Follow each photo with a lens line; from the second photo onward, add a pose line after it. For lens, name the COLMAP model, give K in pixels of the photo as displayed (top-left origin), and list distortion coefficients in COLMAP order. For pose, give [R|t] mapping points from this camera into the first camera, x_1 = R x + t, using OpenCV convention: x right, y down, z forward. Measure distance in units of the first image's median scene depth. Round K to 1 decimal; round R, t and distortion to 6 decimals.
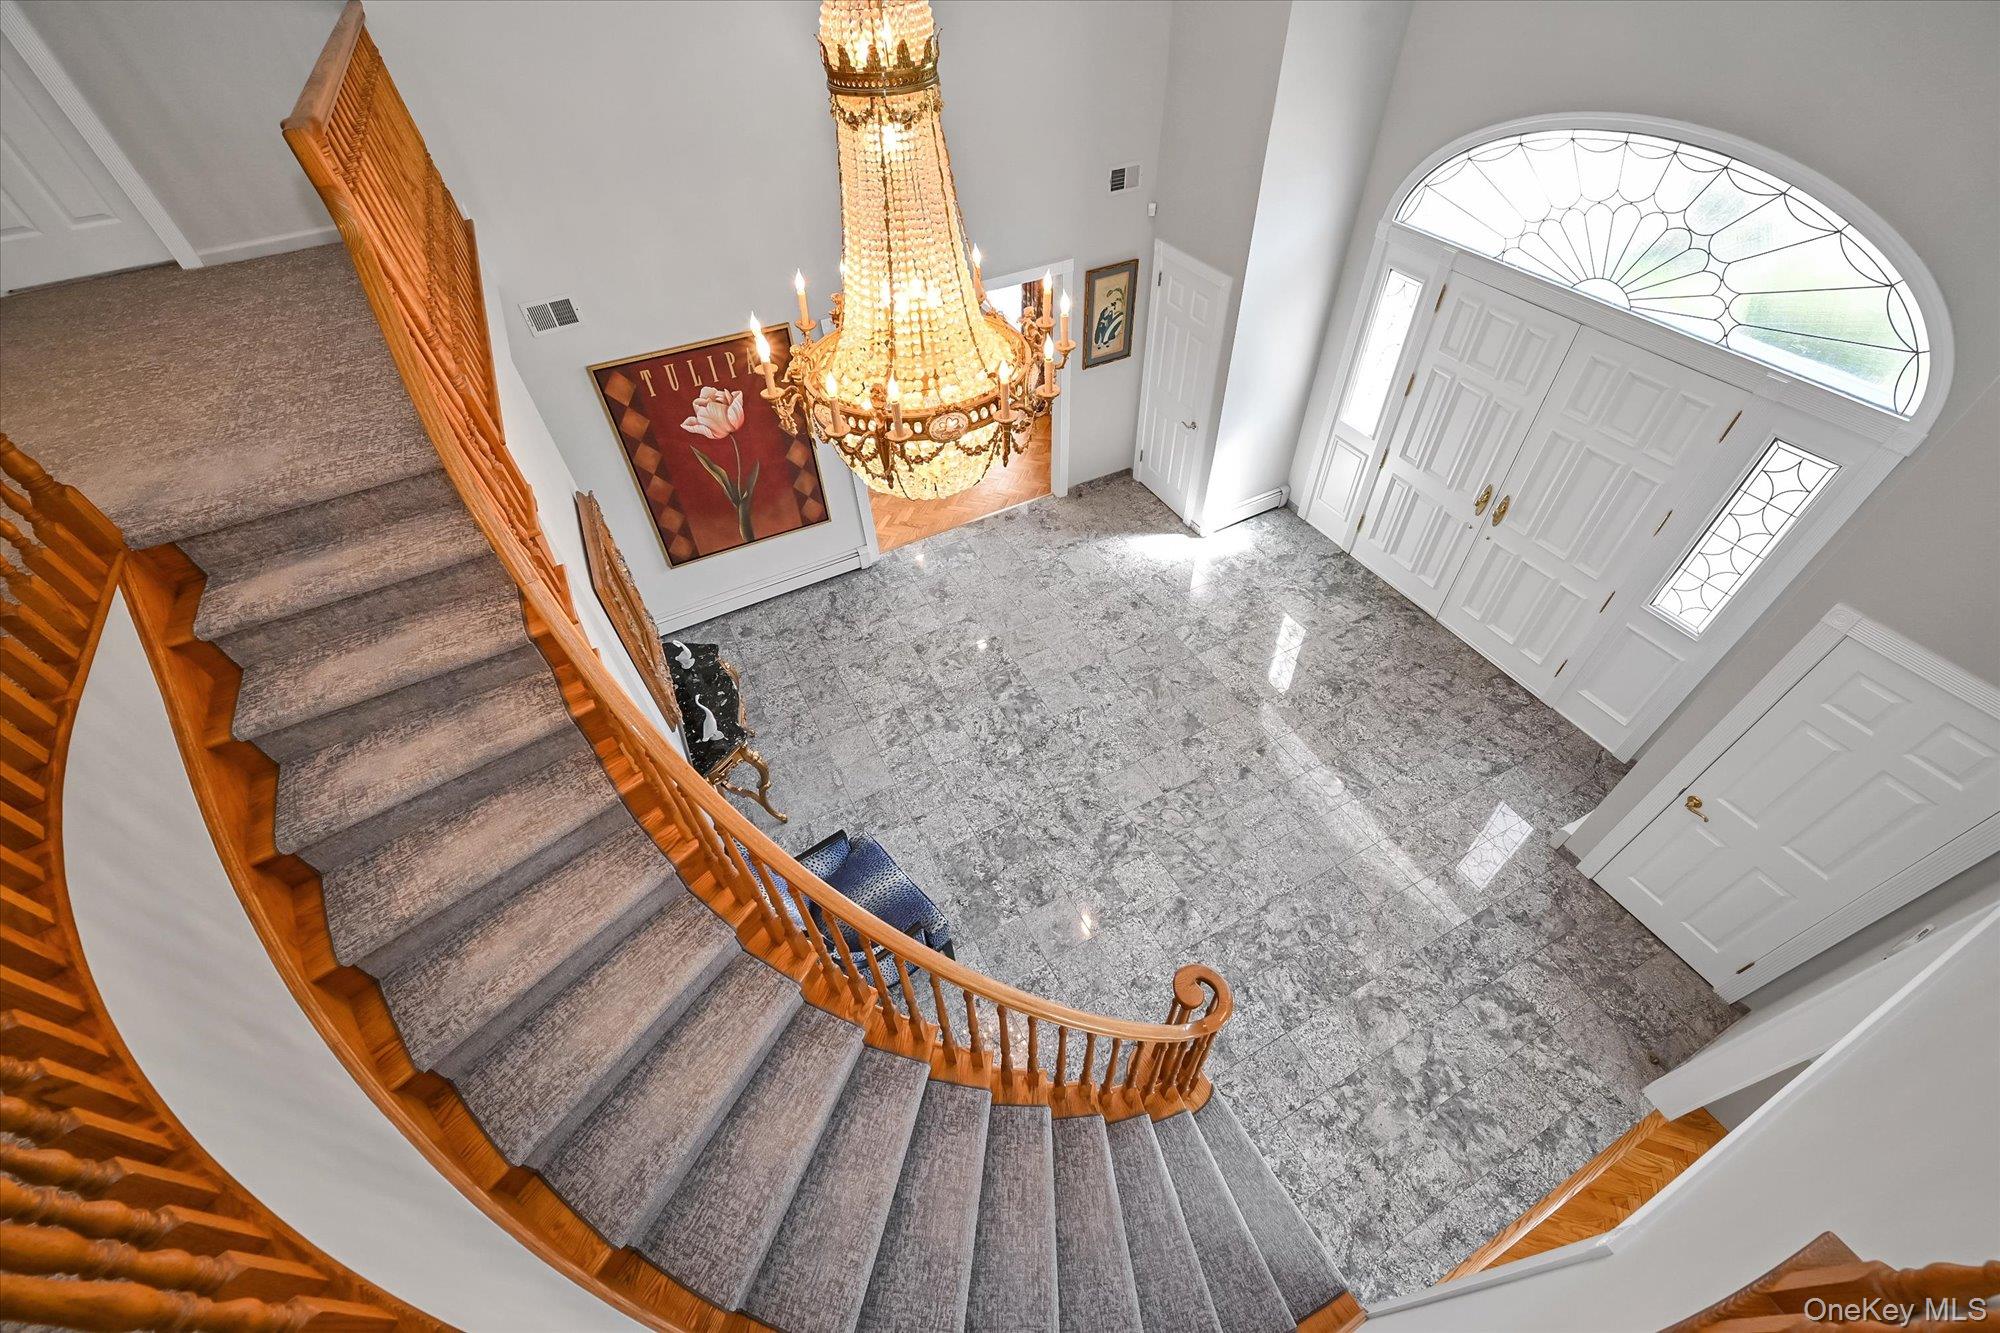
lens RADIAL K [[794.0, 0, 1003.3], [0, 794.0, 662.5], [0, 0, 1]] dist [-0.003136, -0.000081]
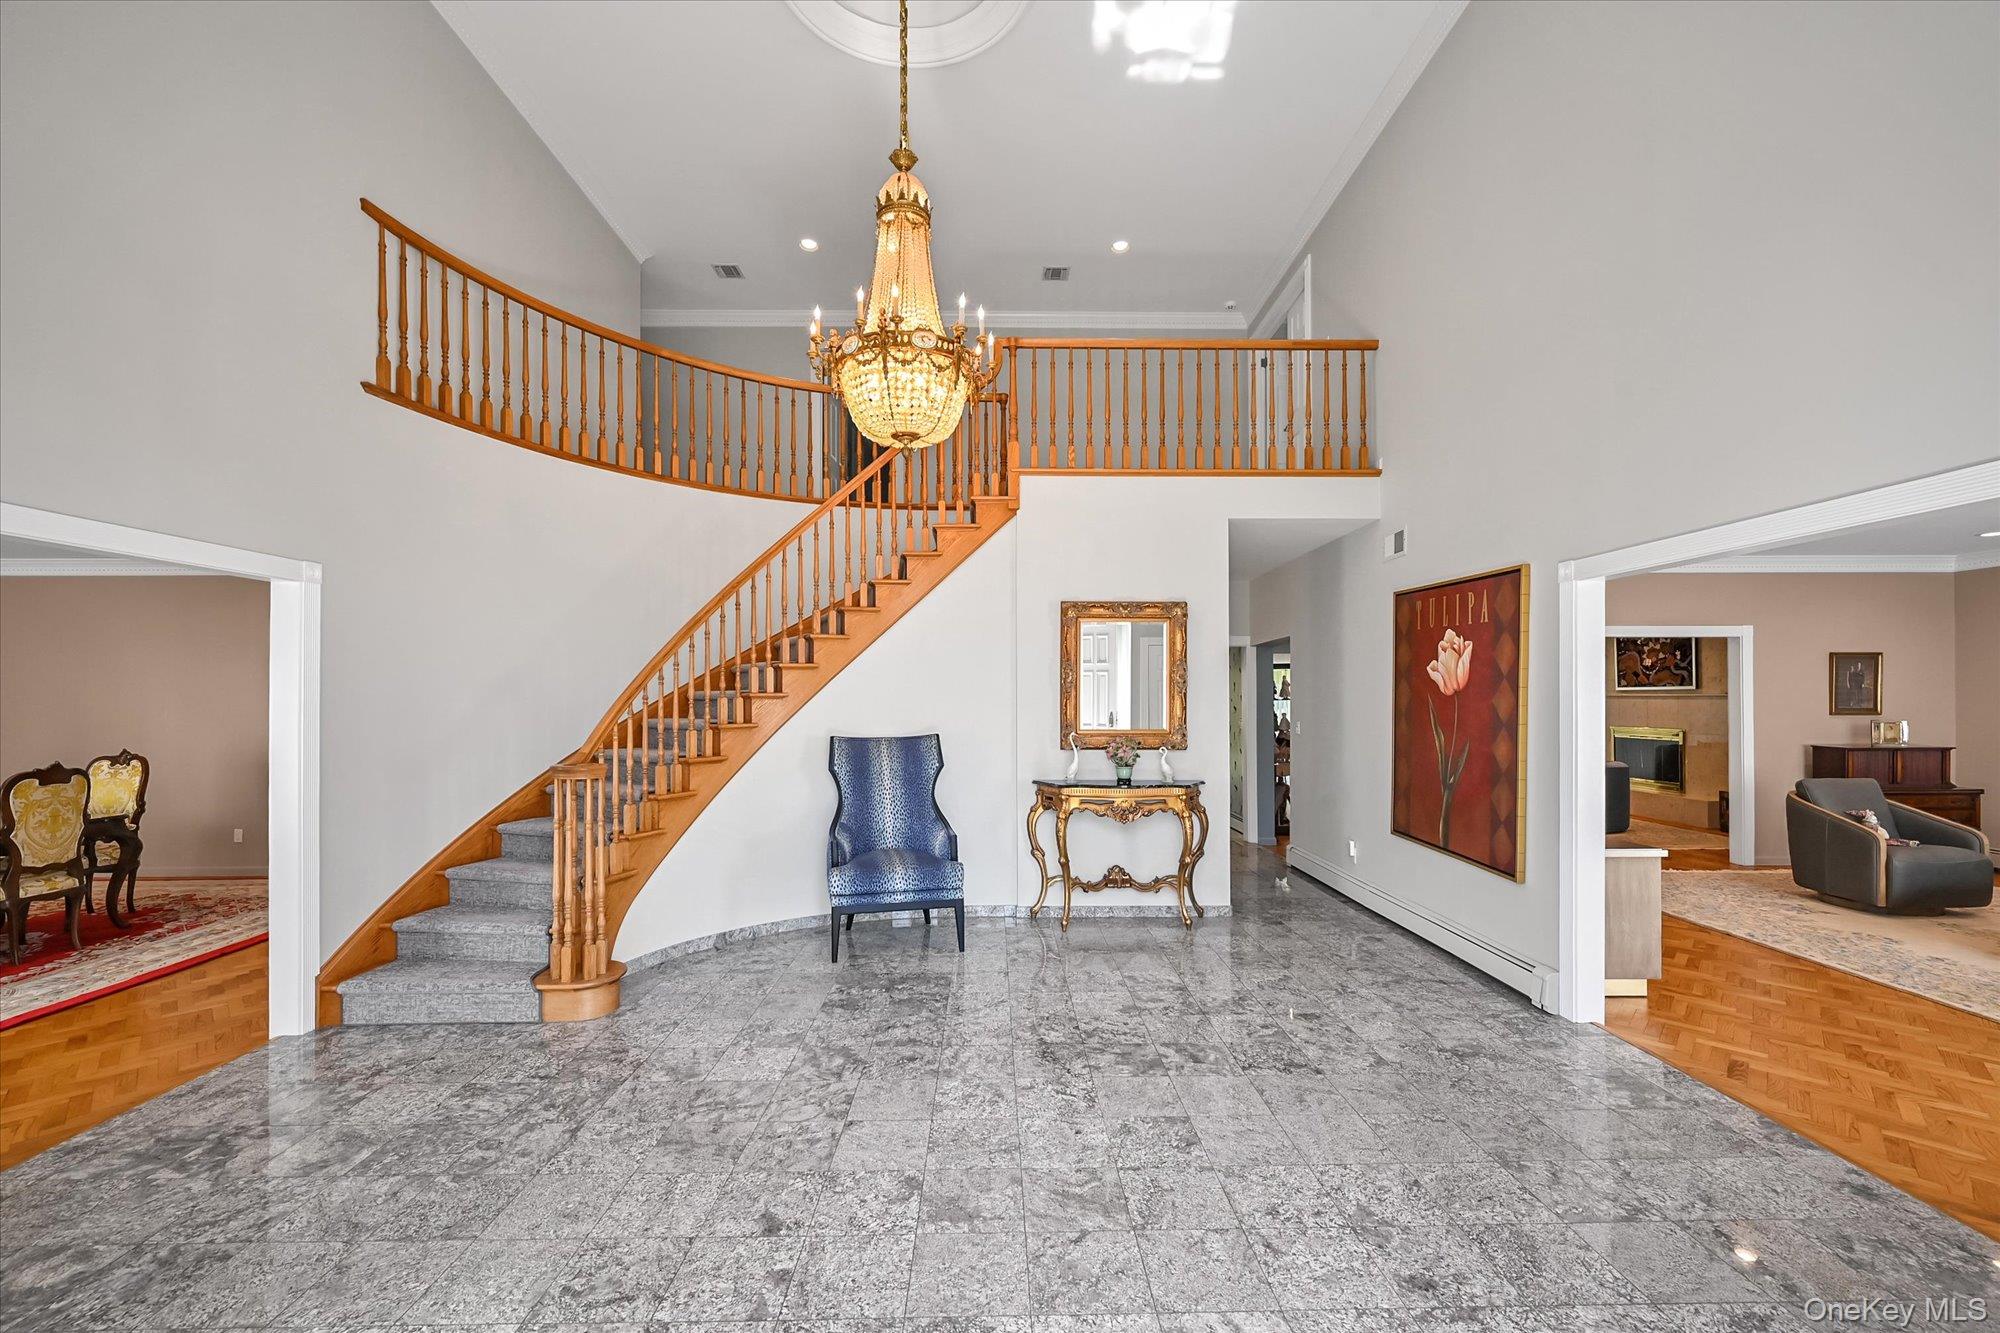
lens RADIAL K [[794.0, 0, 996.1], [0, 794.0, 685.0], [0, 0, 1]] dist [-0.003136, -0.000081]
pose [[-0.444176, 0.031435, -0.895388, 0.639521], [-0.640338, 0.687852, 0.341801, -0.293437], [0.626639, 0.725170, -0.285398, 1.012349]]
